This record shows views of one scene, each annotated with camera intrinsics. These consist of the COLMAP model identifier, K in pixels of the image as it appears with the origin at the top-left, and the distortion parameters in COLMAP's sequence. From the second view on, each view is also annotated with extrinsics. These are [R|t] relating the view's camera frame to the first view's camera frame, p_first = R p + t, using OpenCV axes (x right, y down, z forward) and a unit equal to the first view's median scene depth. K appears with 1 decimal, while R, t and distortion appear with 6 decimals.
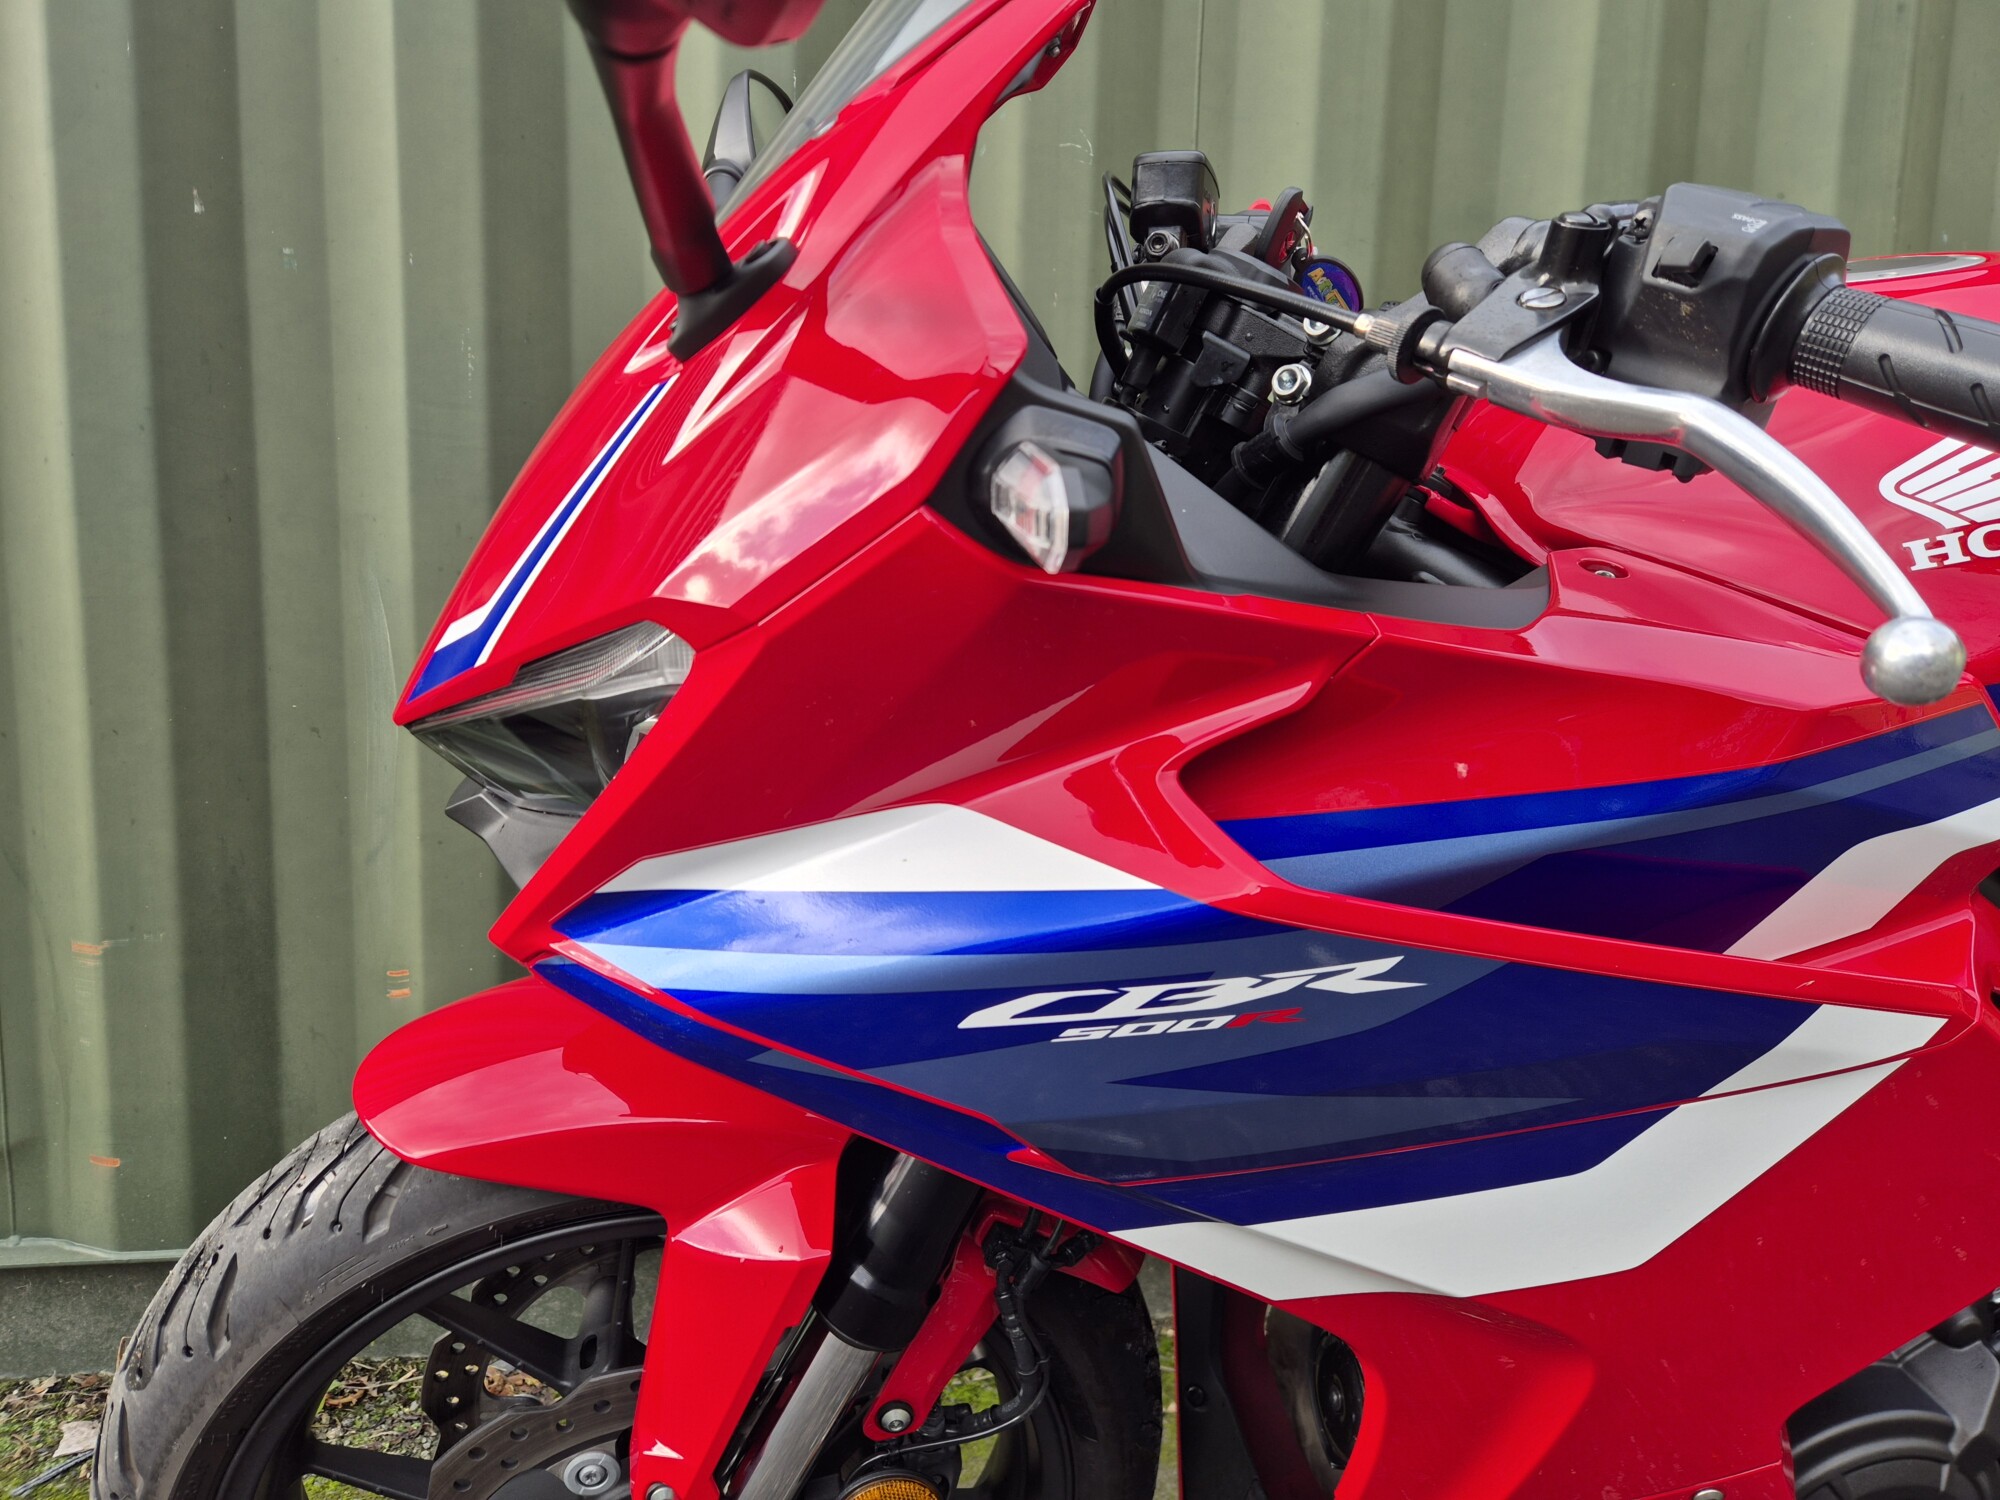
lens RADIAL K [[1345.9, 0, 982.0], [0, 1345.9, 744.2], [0, 0, 1]] dist [0.065205, -0.052224]
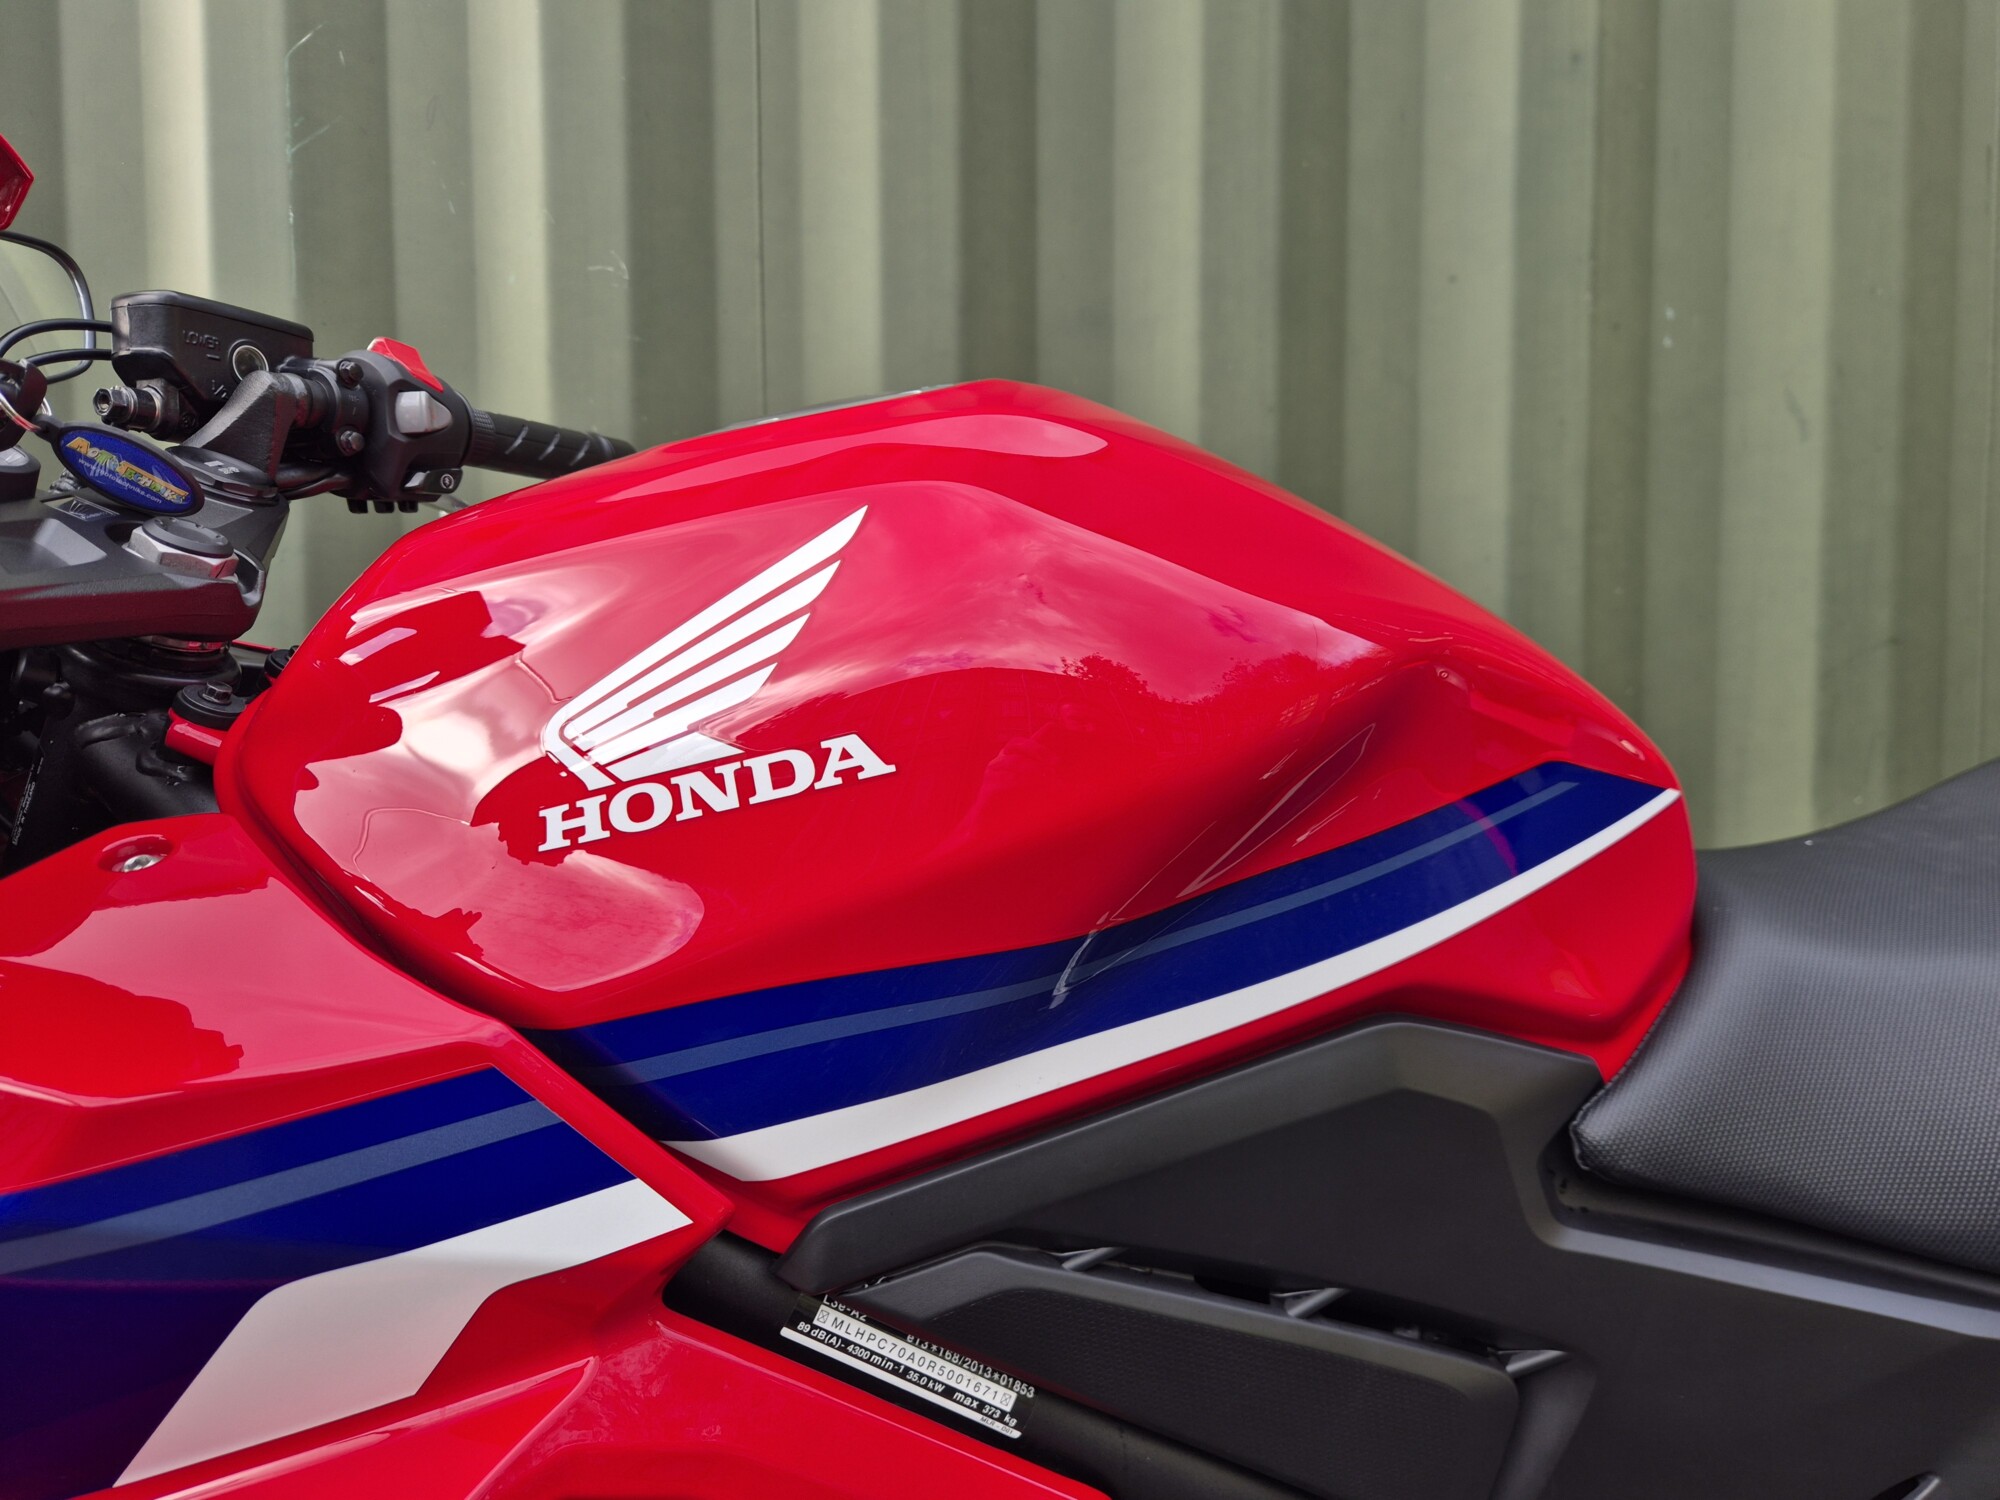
lens RADIAL K [[1354.5, 0, 1001.1], [0, 1354.5, 746.6], [0, 0, 1]] dist [0.073006, -0.067098]
pose [[0.994606, -0.023102, -0.101123, 0.819666], [0.016298, 0.997579, -0.067598, -0.107378], [0.102440, 0.065585, 0.992575, 0.274345]]
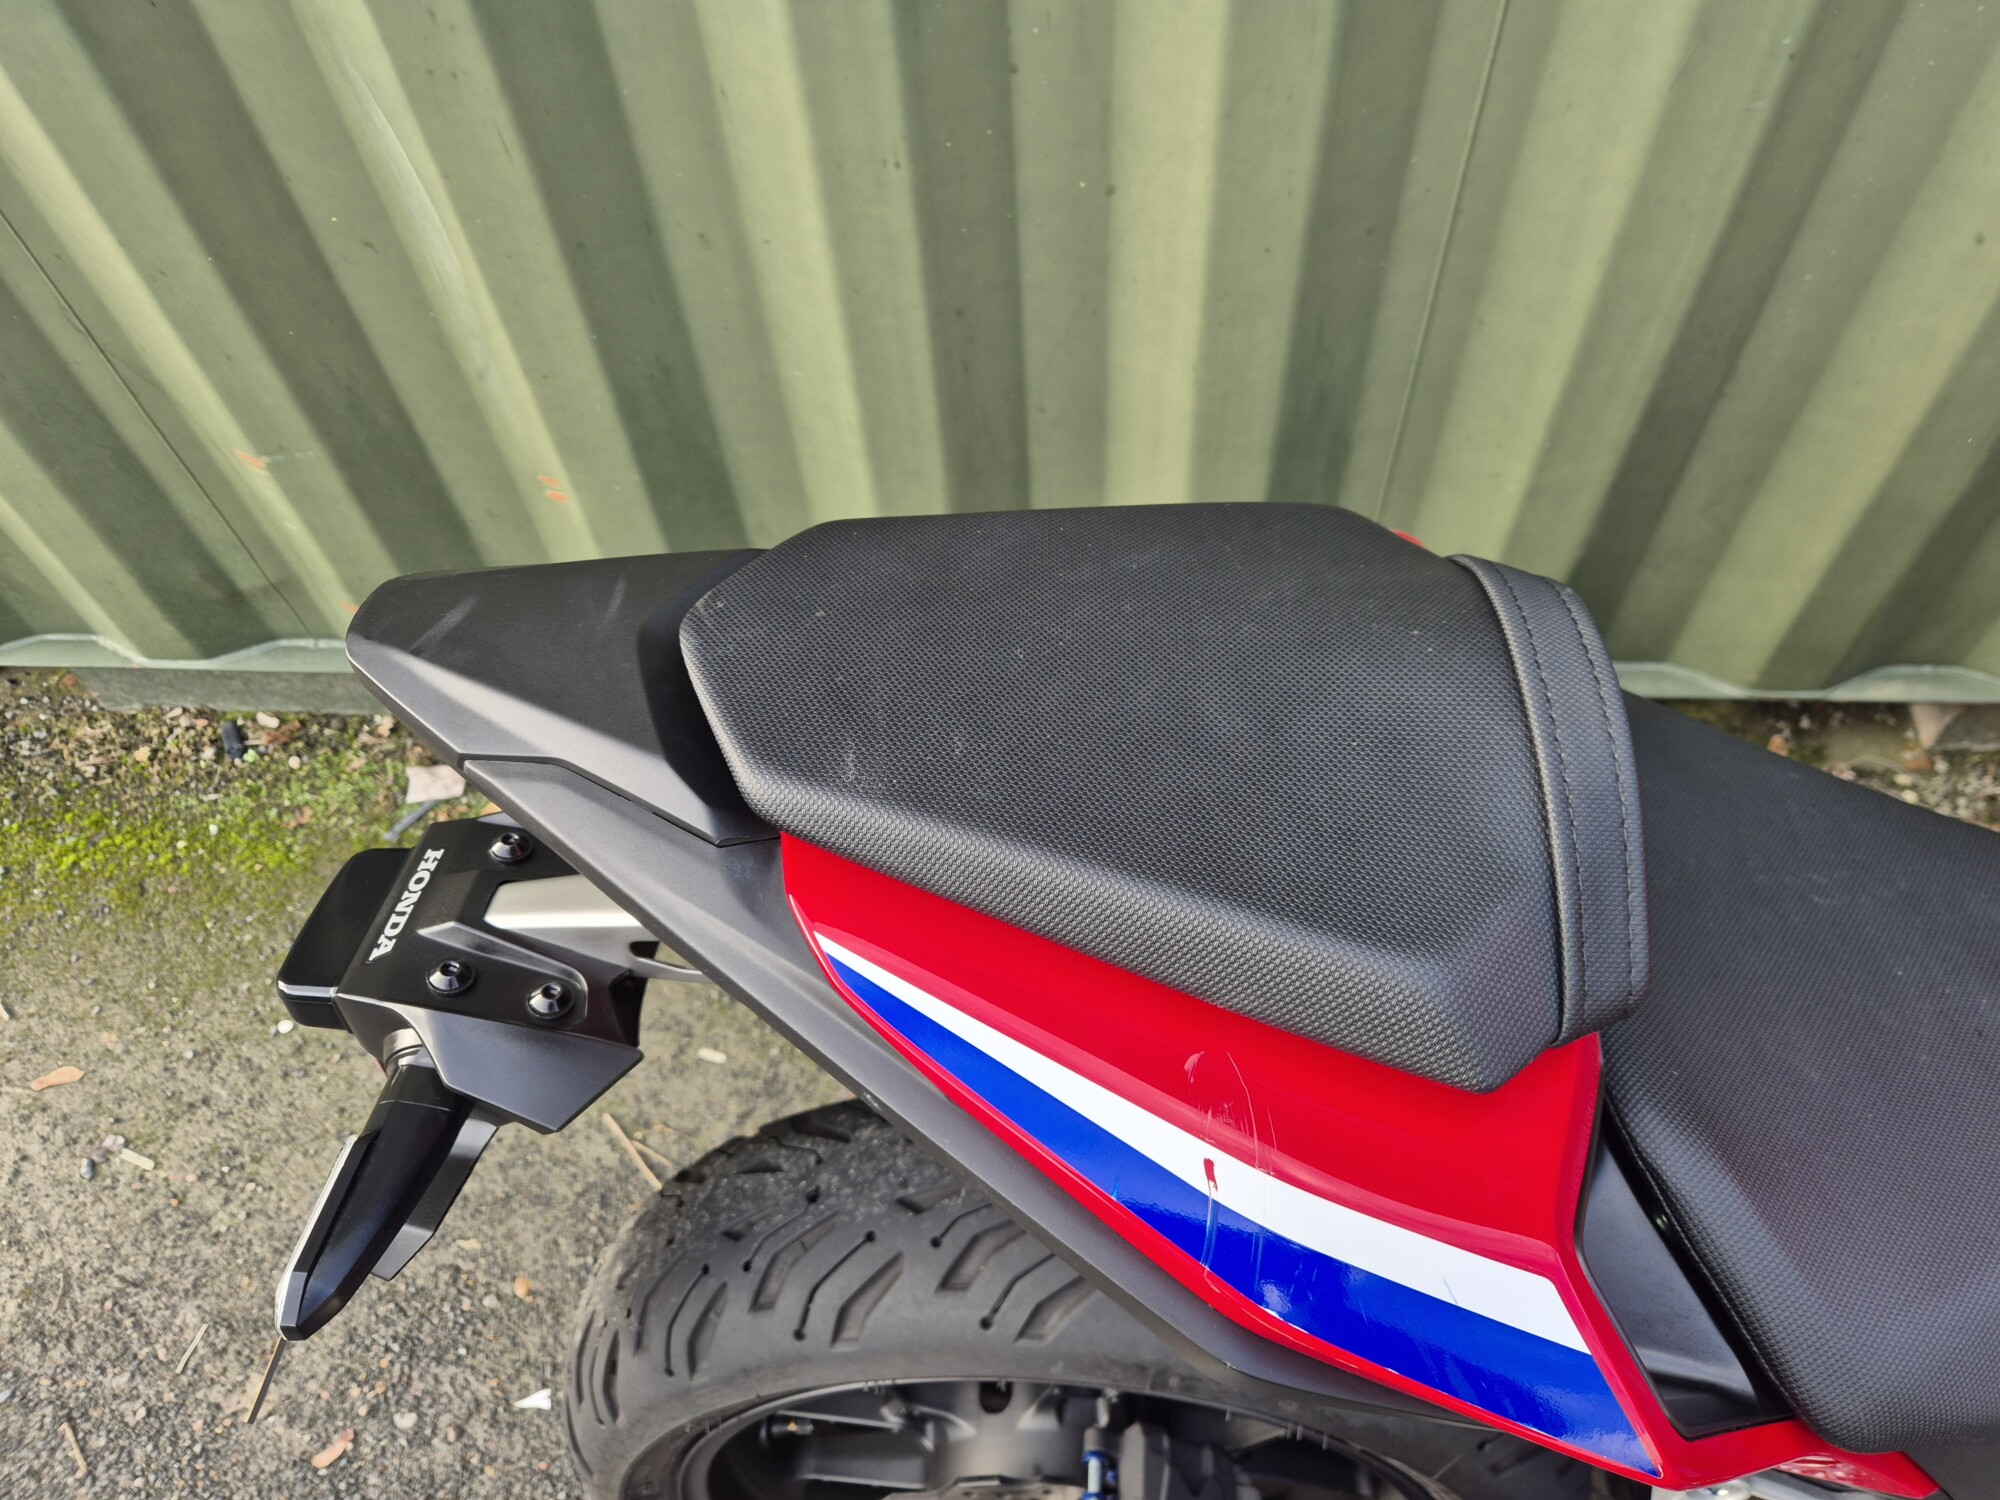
lens RADIAL K [[1357.2, 0, 988.0], [0, 1357.2, 732.8], [0, 0, 1]] dist [0.064943, -0.064135]
pose [[0.975377, 0.115374, -0.187958, 0.150214], [0.058607, 0.686011, 0.725227, -0.787380], [0.212613, -0.718385, 0.662358, 0.605399]]
